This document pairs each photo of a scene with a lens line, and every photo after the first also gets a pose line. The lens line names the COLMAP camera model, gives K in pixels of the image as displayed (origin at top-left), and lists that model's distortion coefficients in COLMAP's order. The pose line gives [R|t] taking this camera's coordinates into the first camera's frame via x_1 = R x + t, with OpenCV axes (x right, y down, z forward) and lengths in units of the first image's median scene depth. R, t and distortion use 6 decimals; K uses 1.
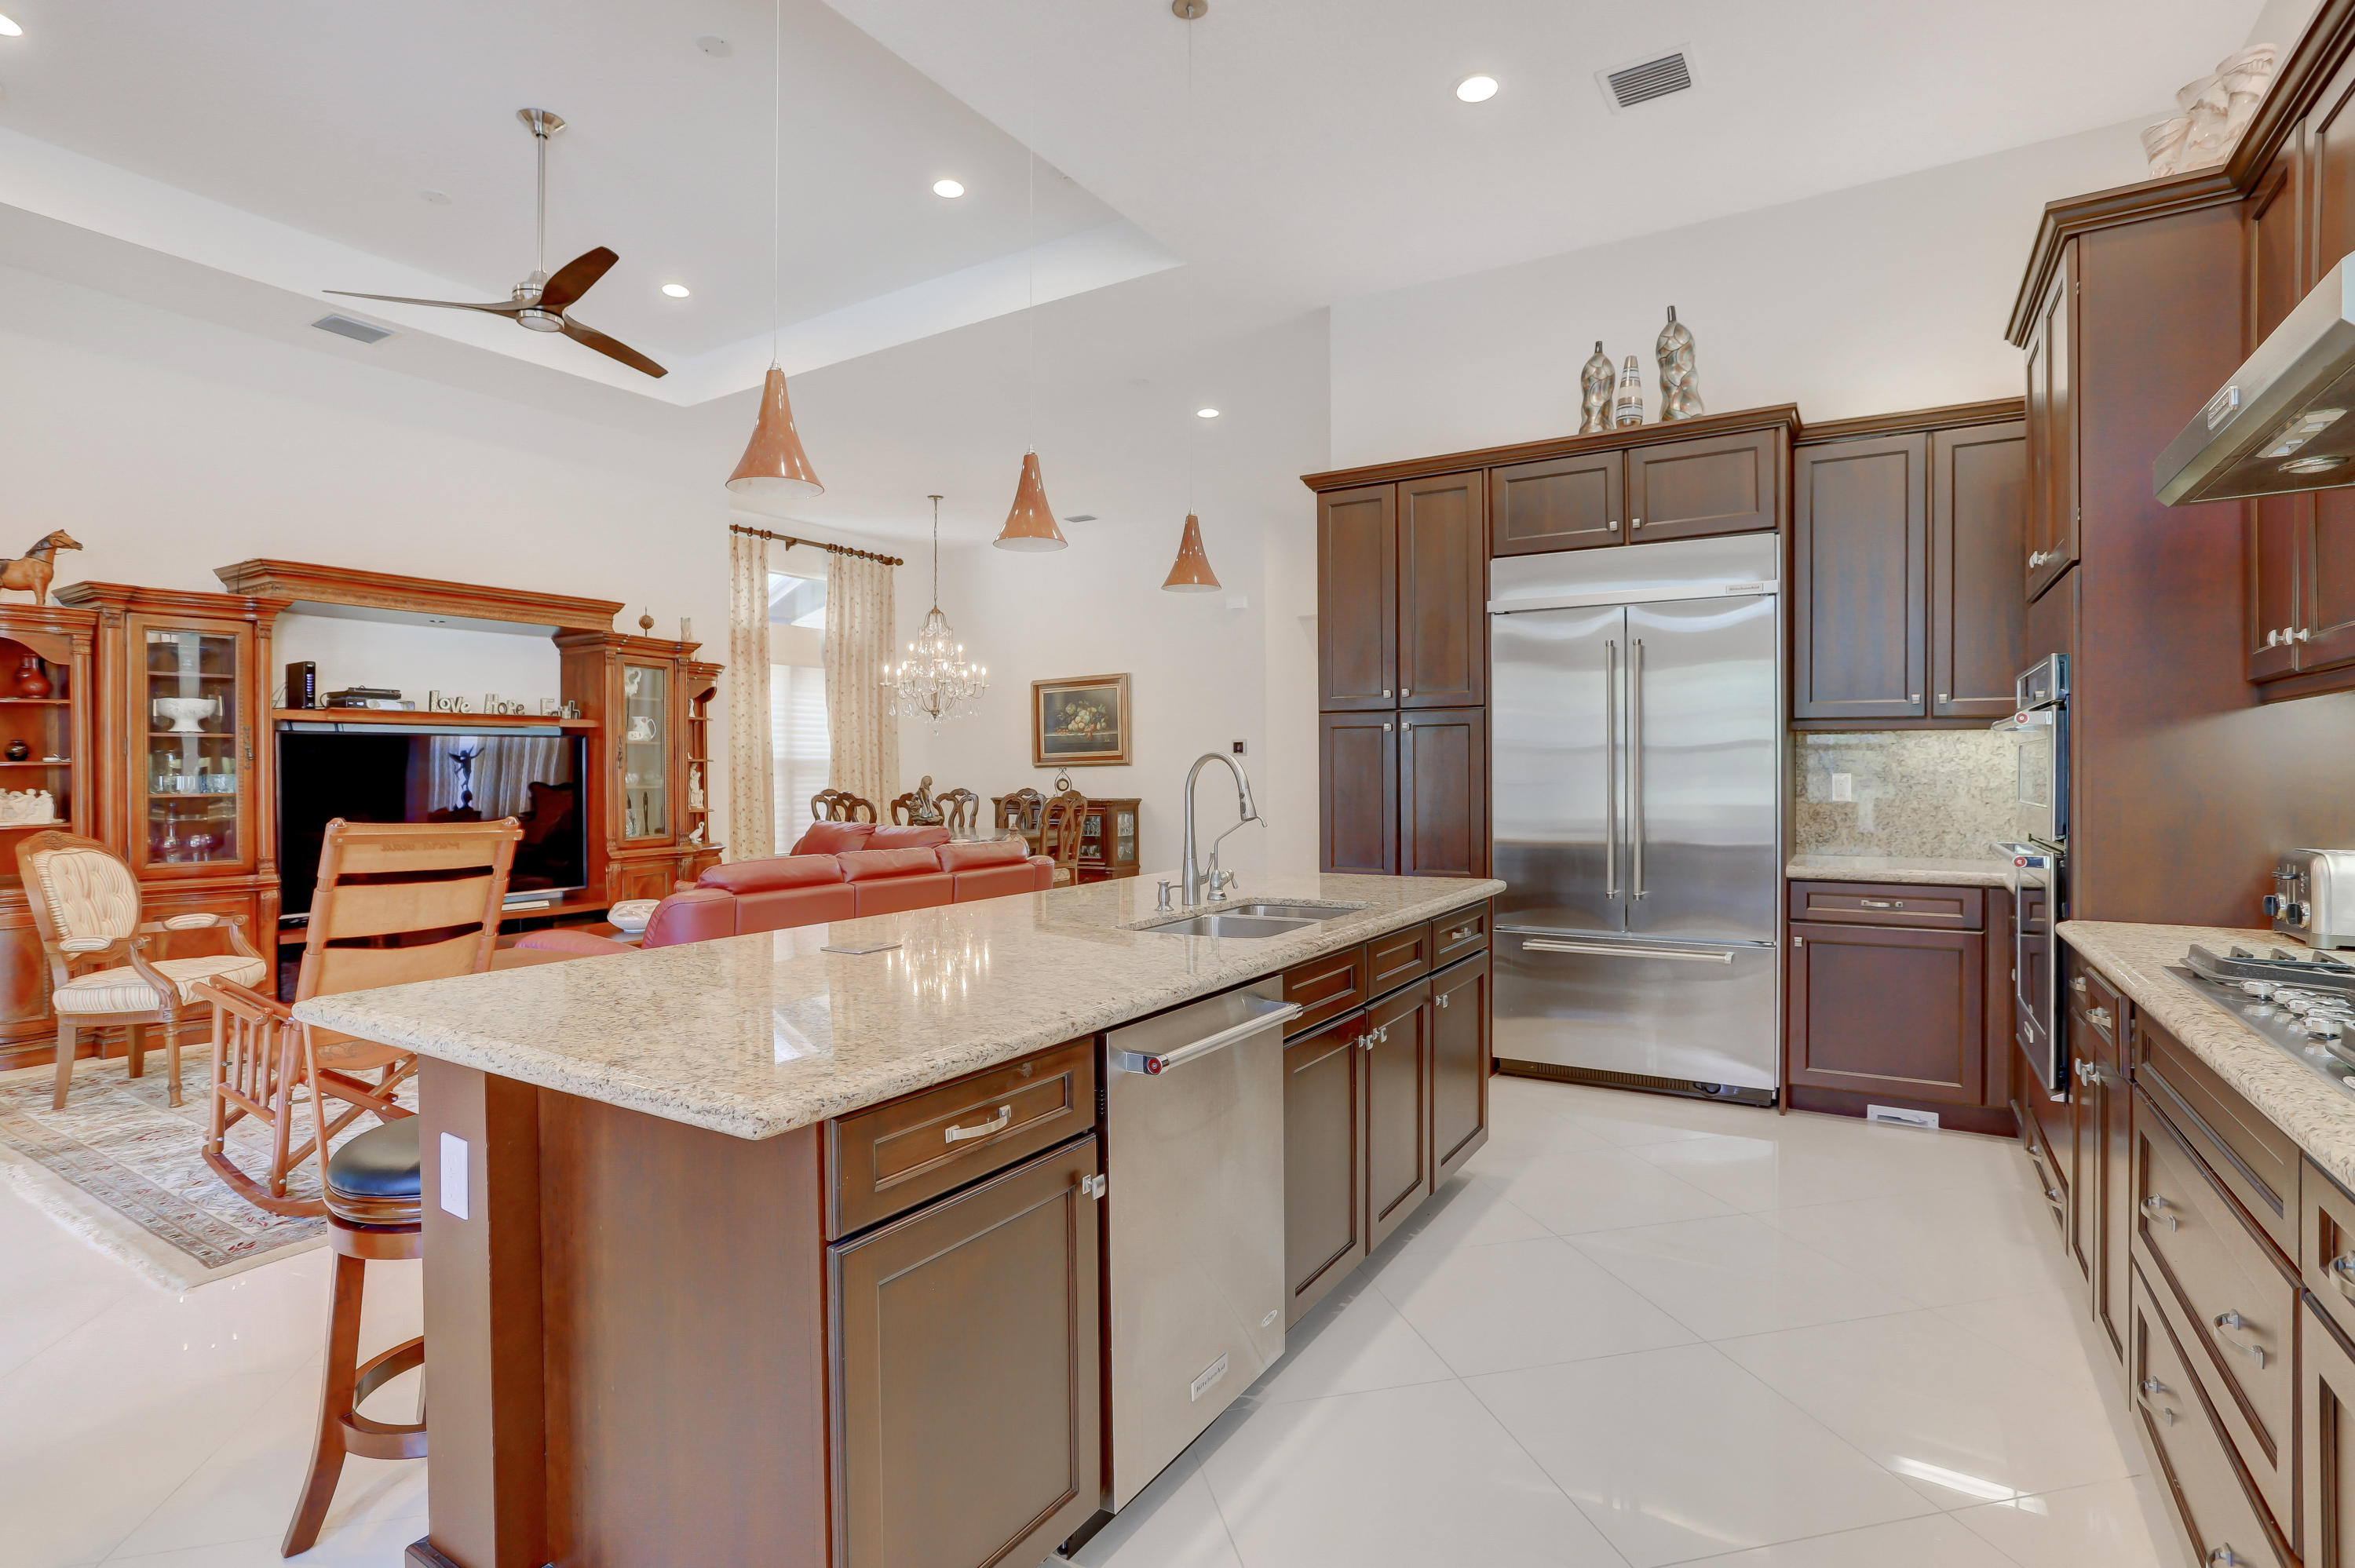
lens RADIAL K [[1144.2, 0, 1159.1], [0, 1144.2, 784.5], [0, 0, 1]] dist [-0.066956, 0.041459]
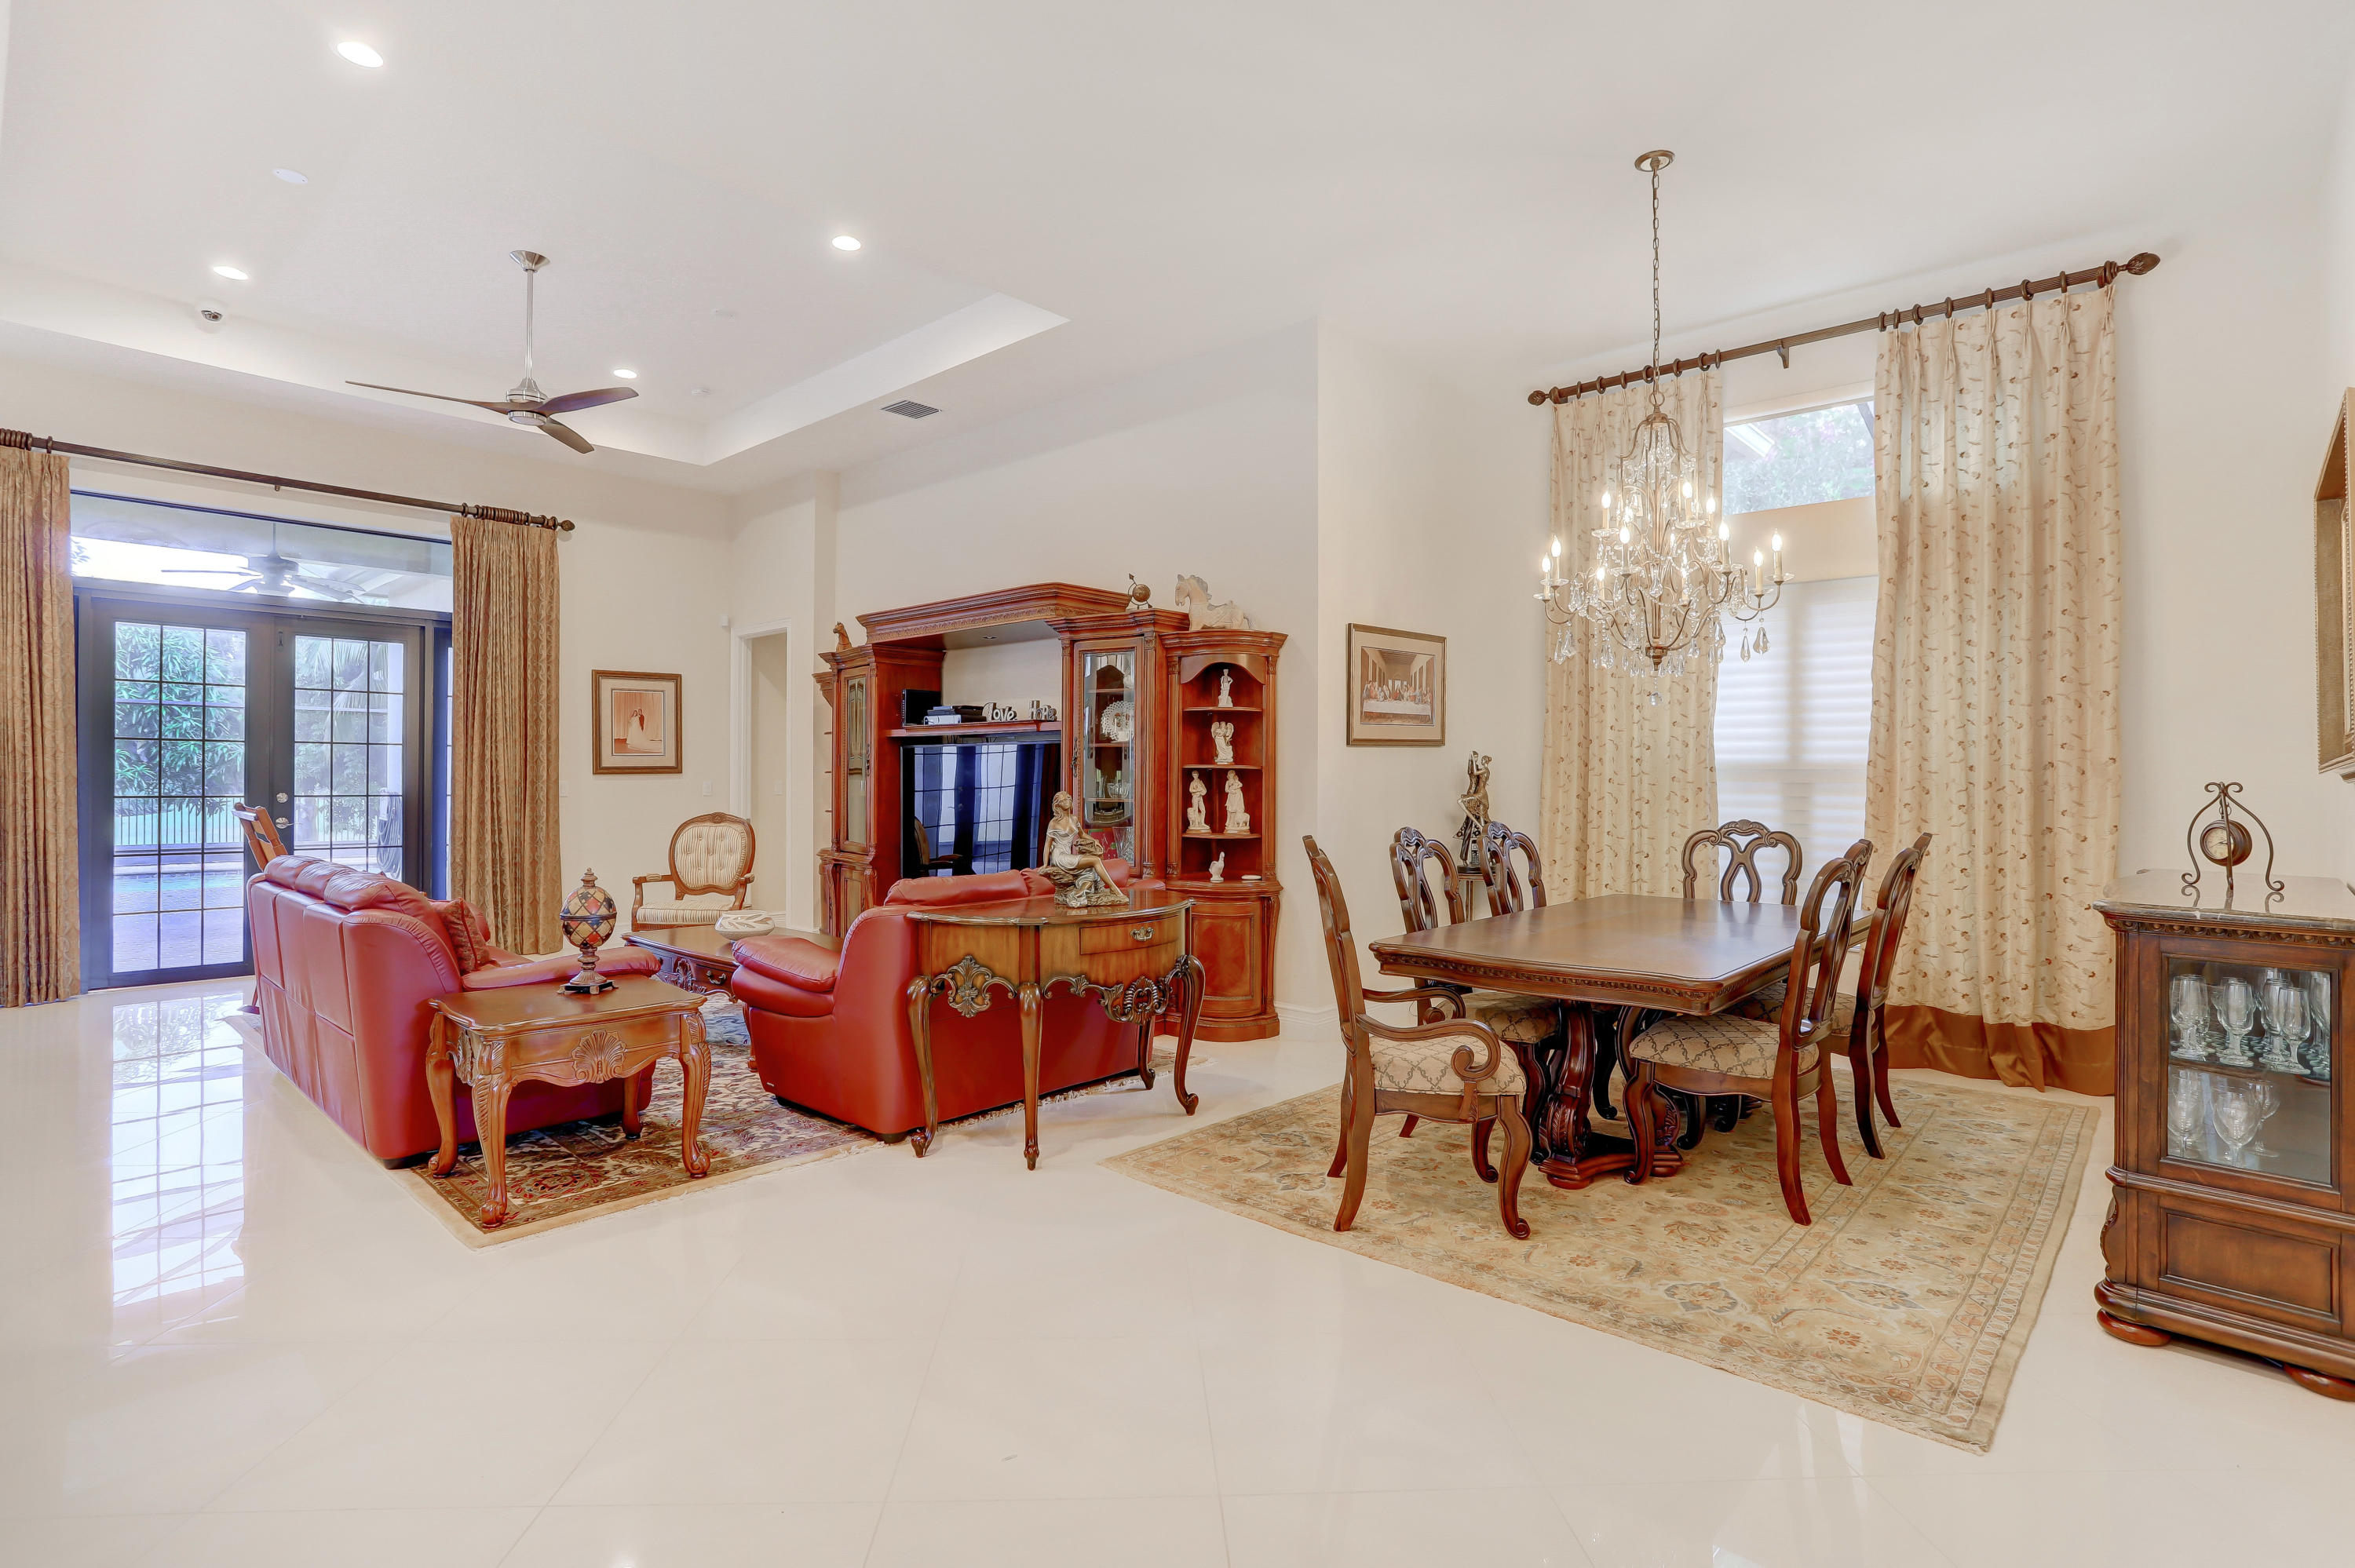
lens RADIAL K [[1147.6, 0, 1168.8], [0, 1147.6, 757.5], [0, 0, 1]] dist [-0.067035, 0.038574]
pose [[-0.175070, -0.012865, -0.984472, 0.243207], [-0.016896, 0.999807, -0.010061, -0.014176], [0.984411, 0.014872, -0.175254, 0.834150]]
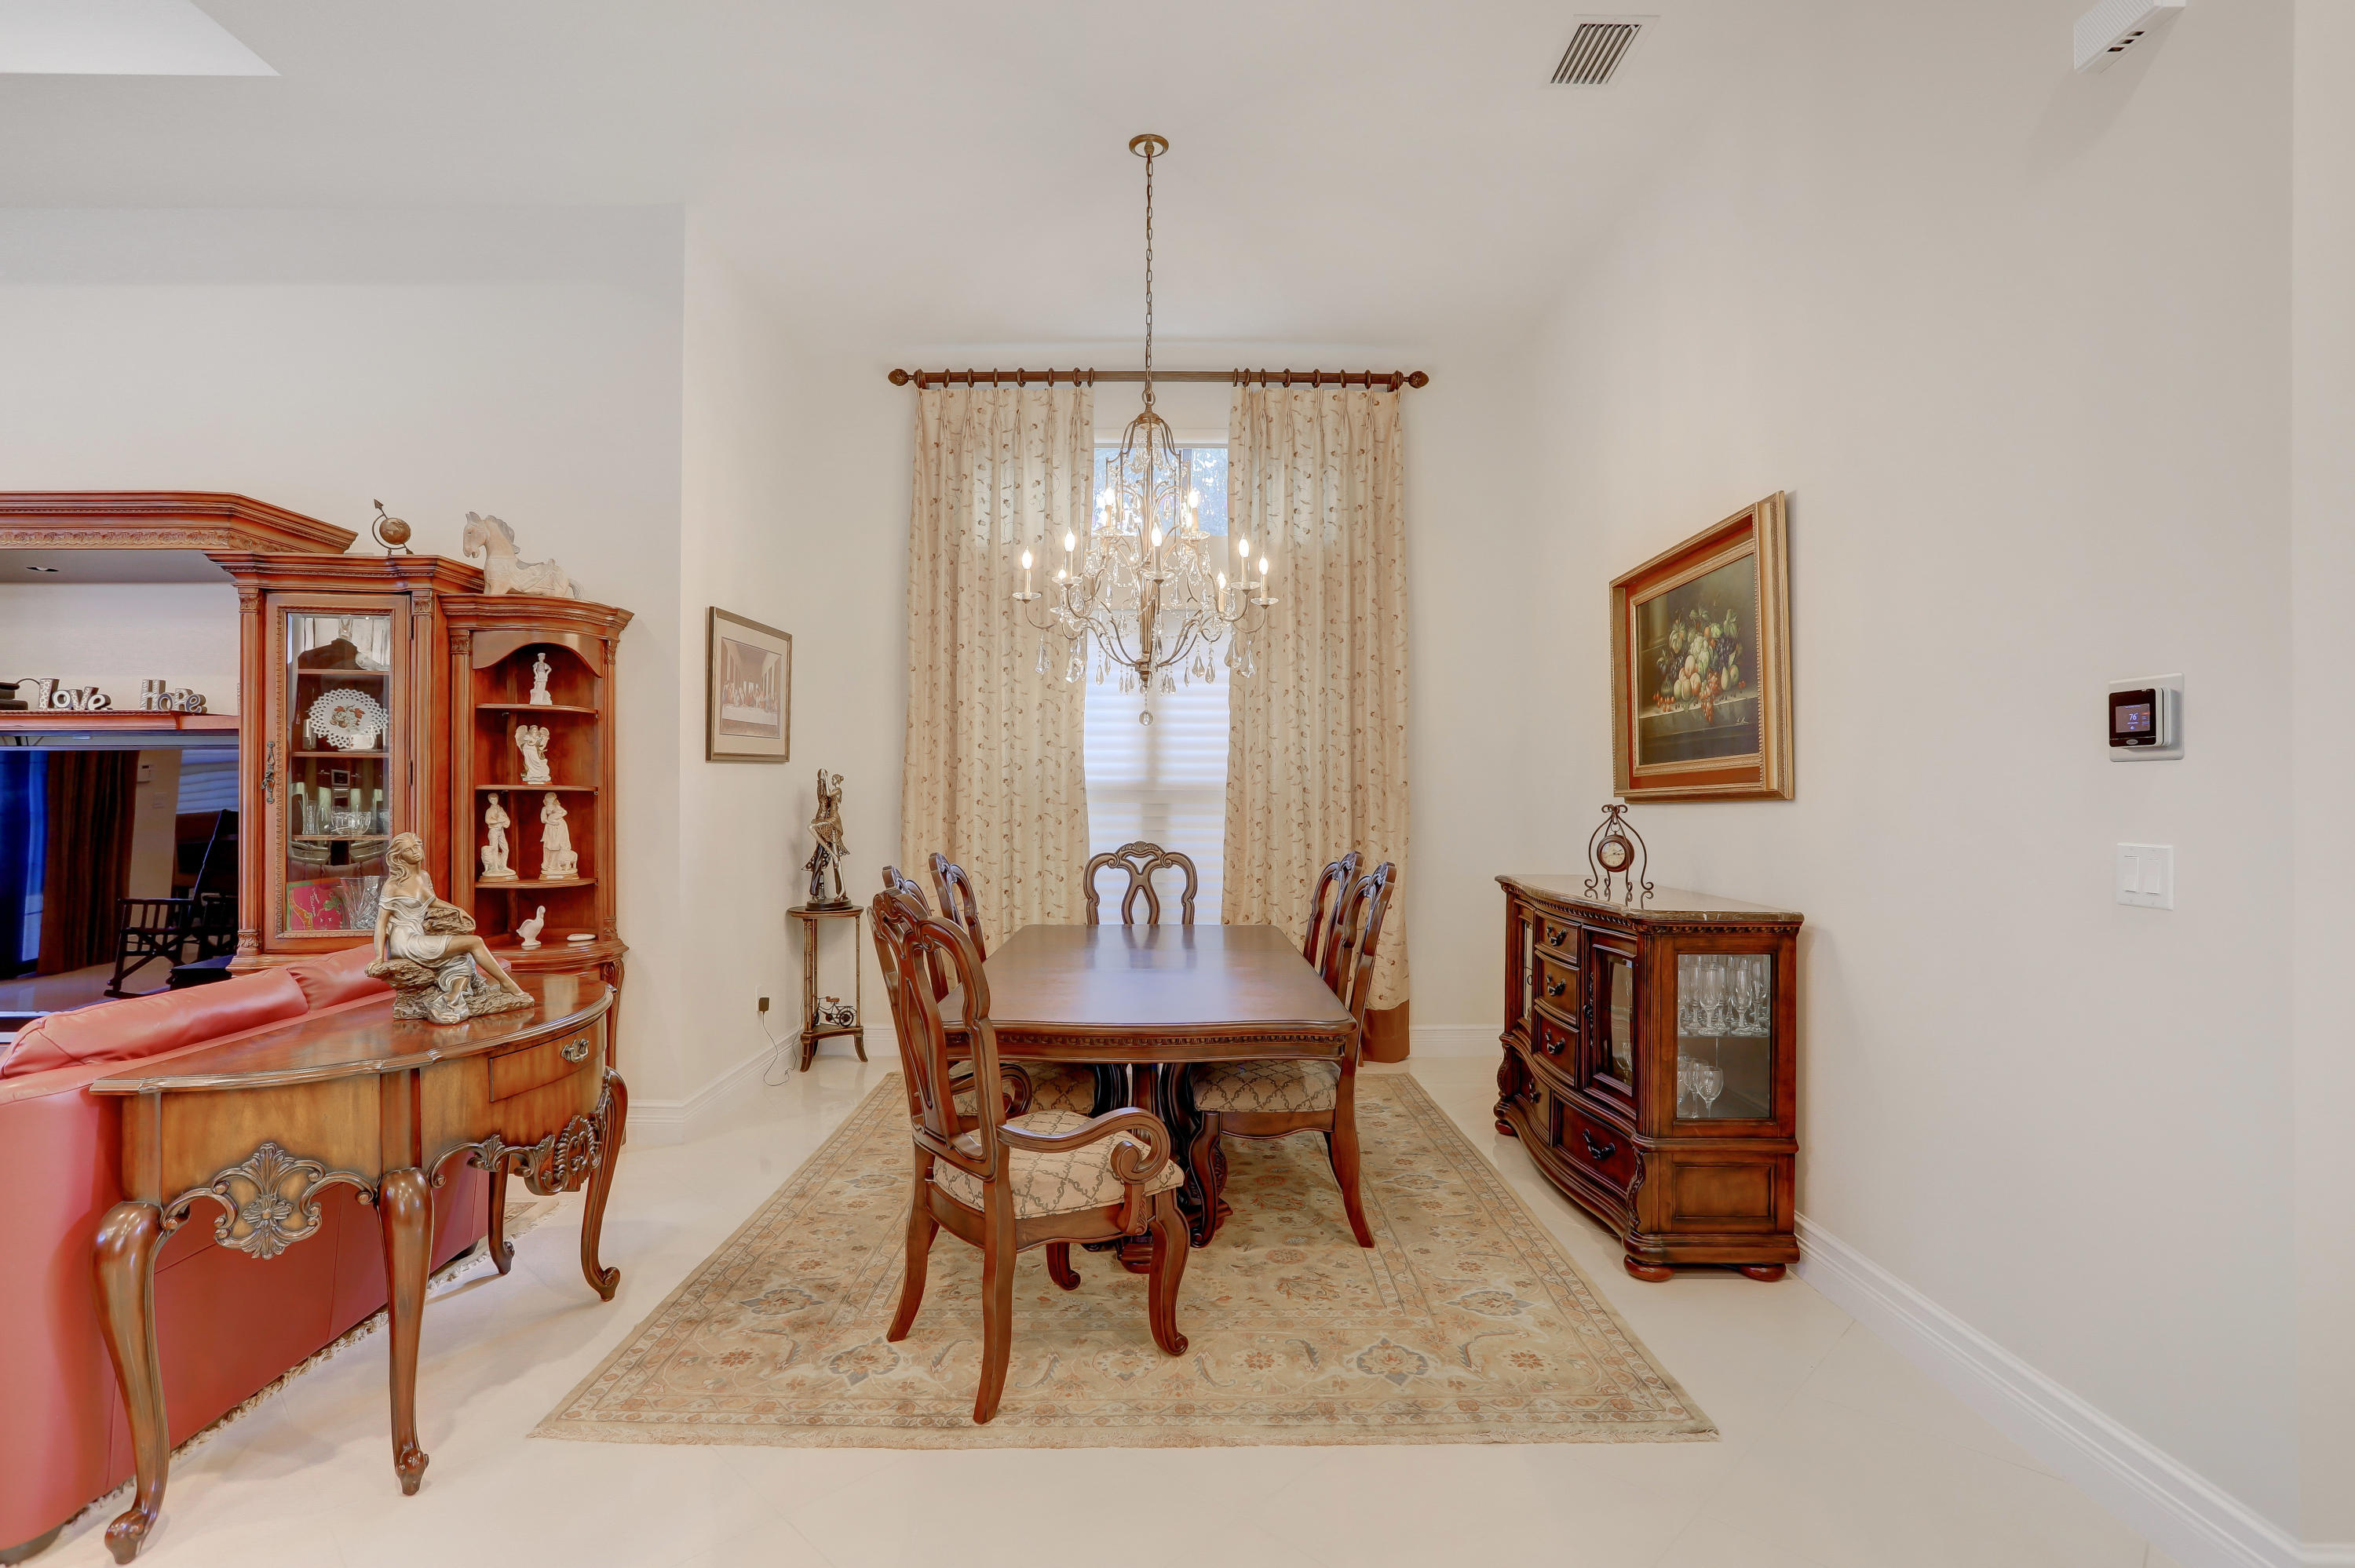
lens RADIAL K [[1144.2, 0, 1159.1], [0, 1144.2, 784.5], [0, 0, 1]] dist [-0.066956, 0.041459]
pose [[0.539324, -0.001615, -0.842097, 0.139151], [-0.014335, 0.999836, -0.011098, -0.015608], [0.841976, 0.018056, 0.539213, 0.732979]]
